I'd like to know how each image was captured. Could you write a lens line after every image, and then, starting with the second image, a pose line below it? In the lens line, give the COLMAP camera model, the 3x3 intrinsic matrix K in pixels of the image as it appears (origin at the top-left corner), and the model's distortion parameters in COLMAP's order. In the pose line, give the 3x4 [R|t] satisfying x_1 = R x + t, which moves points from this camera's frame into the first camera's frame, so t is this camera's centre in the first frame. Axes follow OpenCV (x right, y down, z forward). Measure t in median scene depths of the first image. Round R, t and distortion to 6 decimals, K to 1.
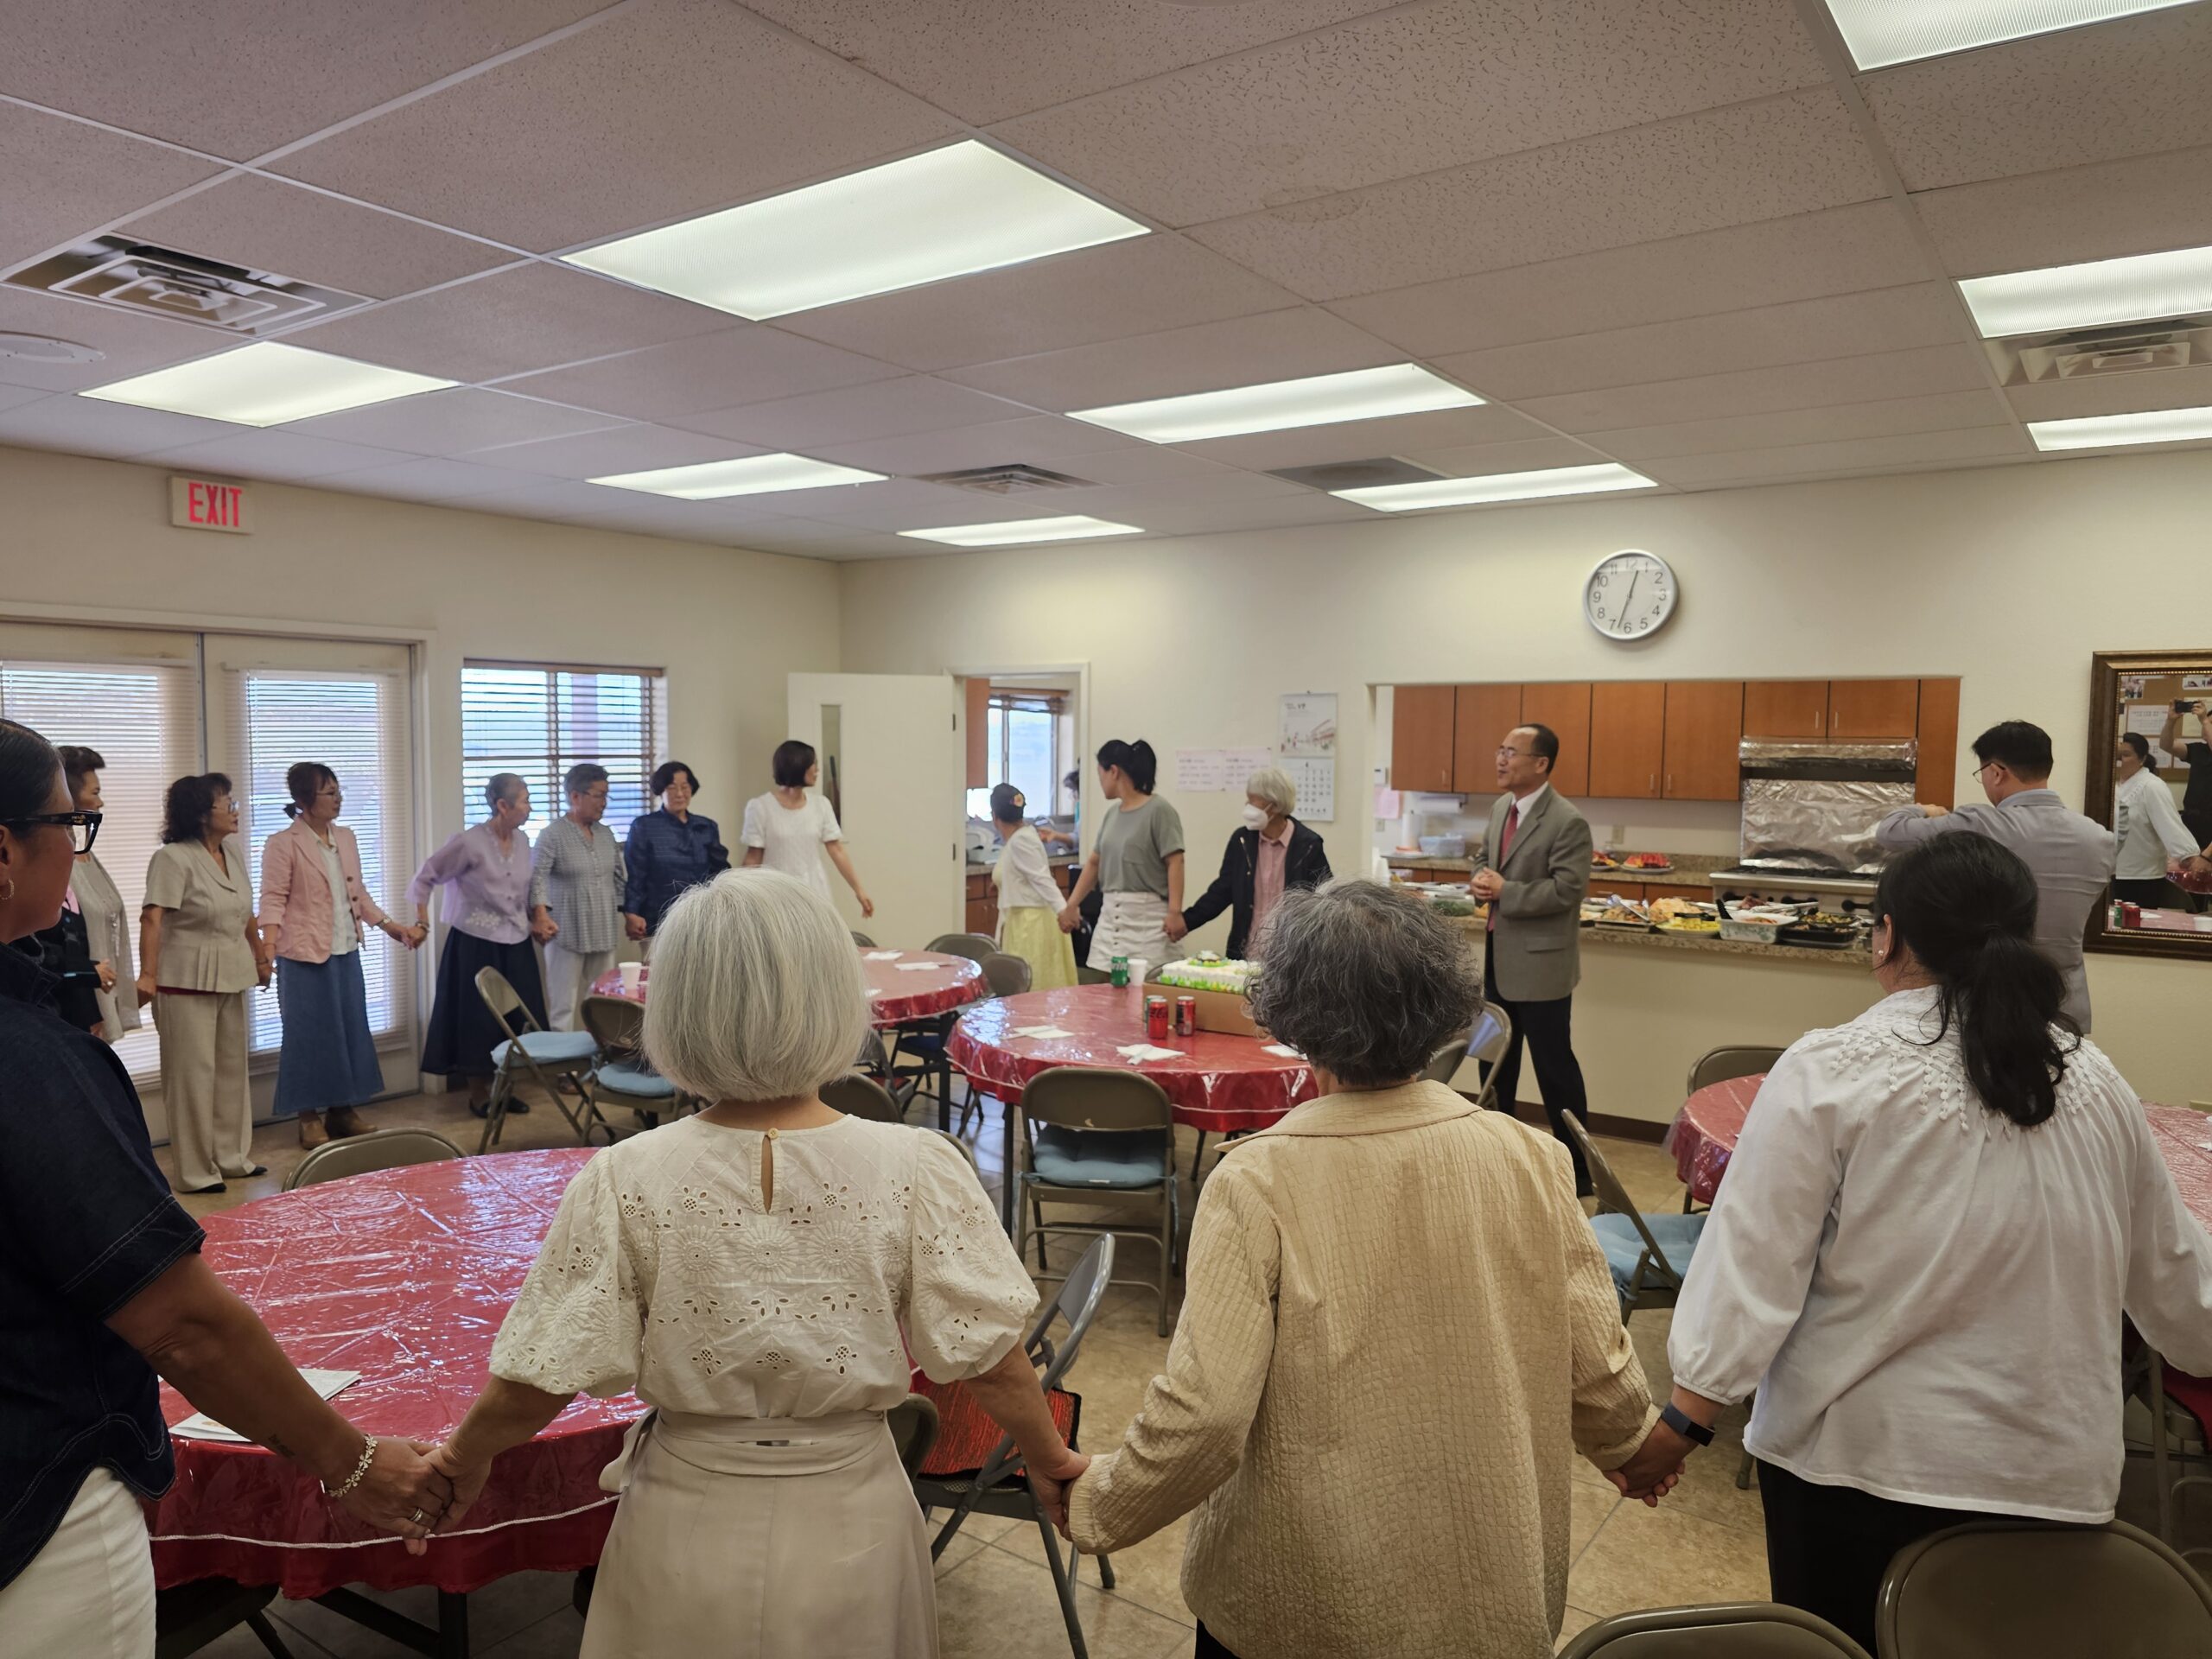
lens RADIAL K [[1491.5, 0, 1092.7], [0, 1491.5, 842.8], [0, 0, 1]] dist [0.025951, -0.006643]
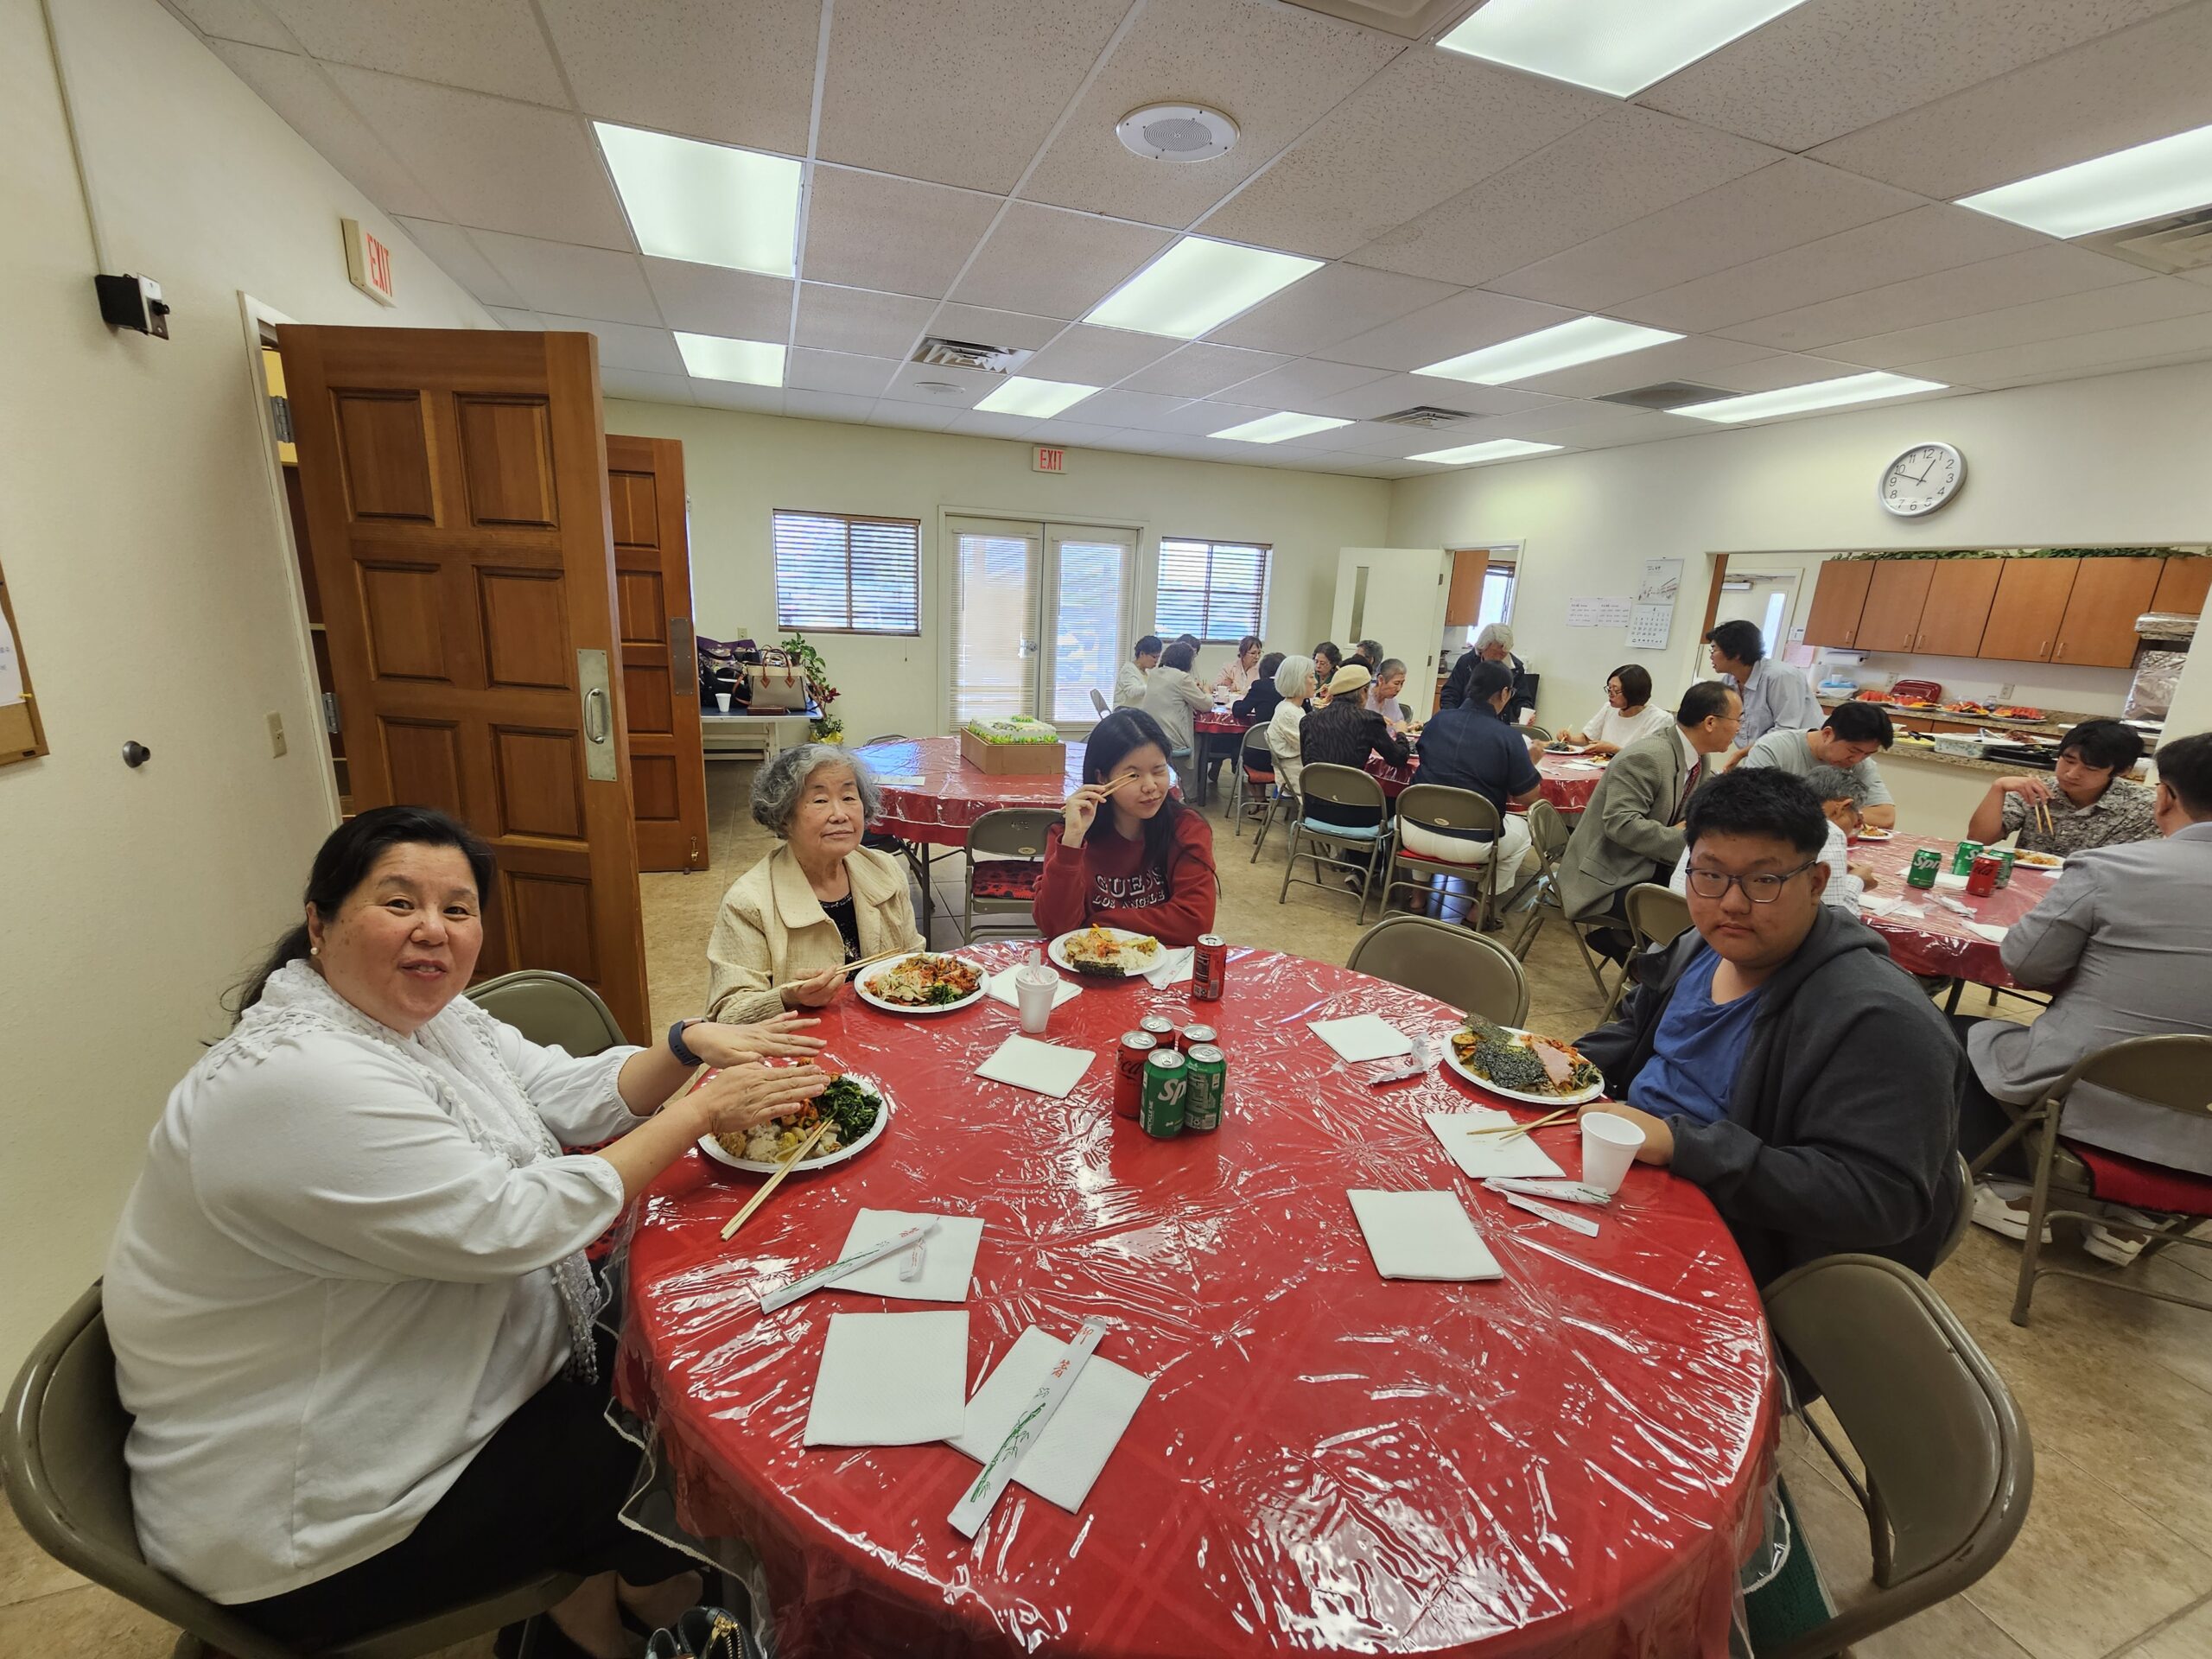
lens RADIAL K [[903.8, 0, 1102.2], [0, 903.8, 833.7], [0, 0, 1]] dist [-0.010090, -0.000174]
pose [[0.821310, 0.173608, -0.543425, 0.250239], [-0.078105, 0.977820, 0.194339, 0.037838], [0.565111, -0.117168, 0.816653, -0.061319]]
